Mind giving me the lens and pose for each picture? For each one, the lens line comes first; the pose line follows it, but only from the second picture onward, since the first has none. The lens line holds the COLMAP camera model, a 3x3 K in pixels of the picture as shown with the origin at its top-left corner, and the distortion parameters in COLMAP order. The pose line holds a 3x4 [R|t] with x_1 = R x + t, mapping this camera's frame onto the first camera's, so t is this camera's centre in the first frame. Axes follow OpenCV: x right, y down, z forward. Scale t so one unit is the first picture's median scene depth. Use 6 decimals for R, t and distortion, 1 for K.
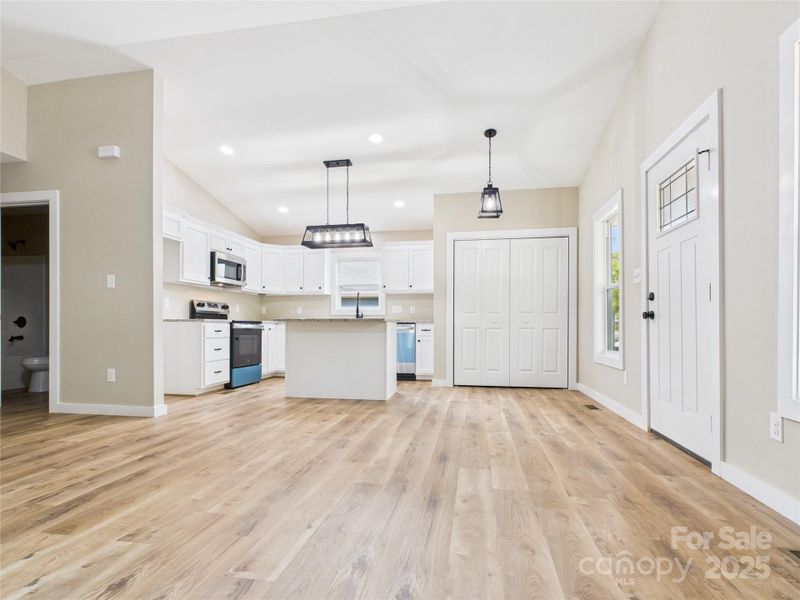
lens RADIAL K [[420.0, 0, 399.9], [0, 420.0, 327.5], [0, 0, 1]] dist [0.002202, -0.000390]
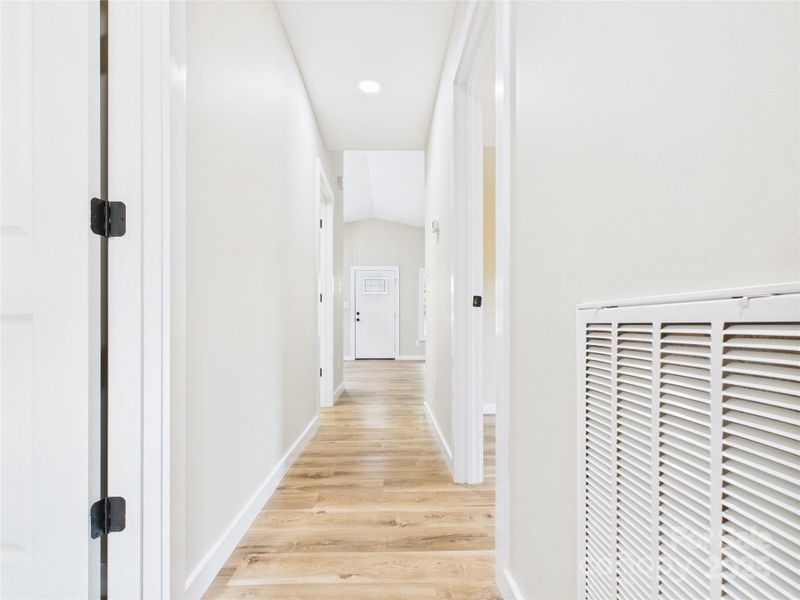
lens RADIAL K [[420.0, 0, 400.8], [0, 420.0, 304.1], [0, 0, 1]] dist [0.002202, -0.000390]
pose [[-0.205228, 0.039096, 0.977933, -1.705340], [0.006102, 0.999234, -0.038667, -0.017311], [-0.978695, -0.001968, -0.205309, 0.950028]]
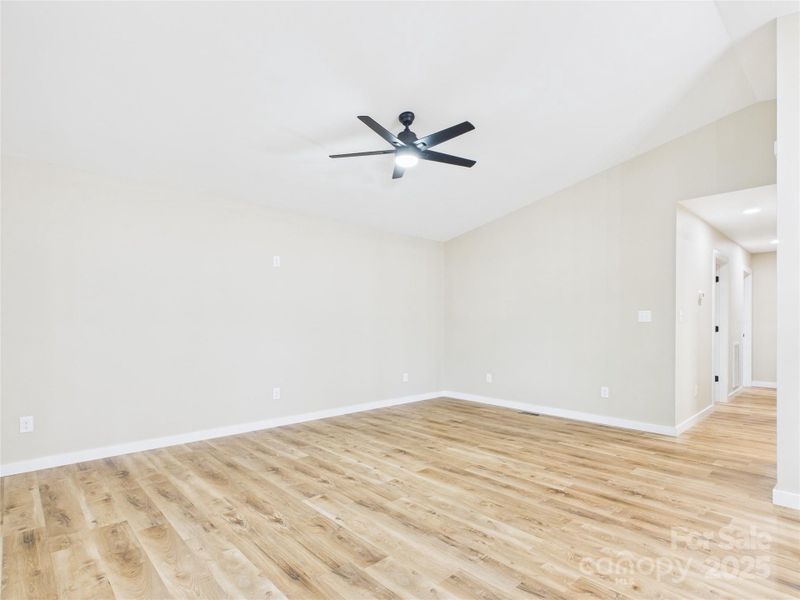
lens RADIAL K [[420.0, 0, 400.8], [0, 420.0, 323.5], [0, 0, 1]] dist [0.002202, -0.000390]
pose [[-0.598347, 0.002544, -0.801233, 0.321435], [-0.000626, 0.999993, 0.003643, -0.083464], [0.801237, 0.002681, -0.598341, 0.794996]]
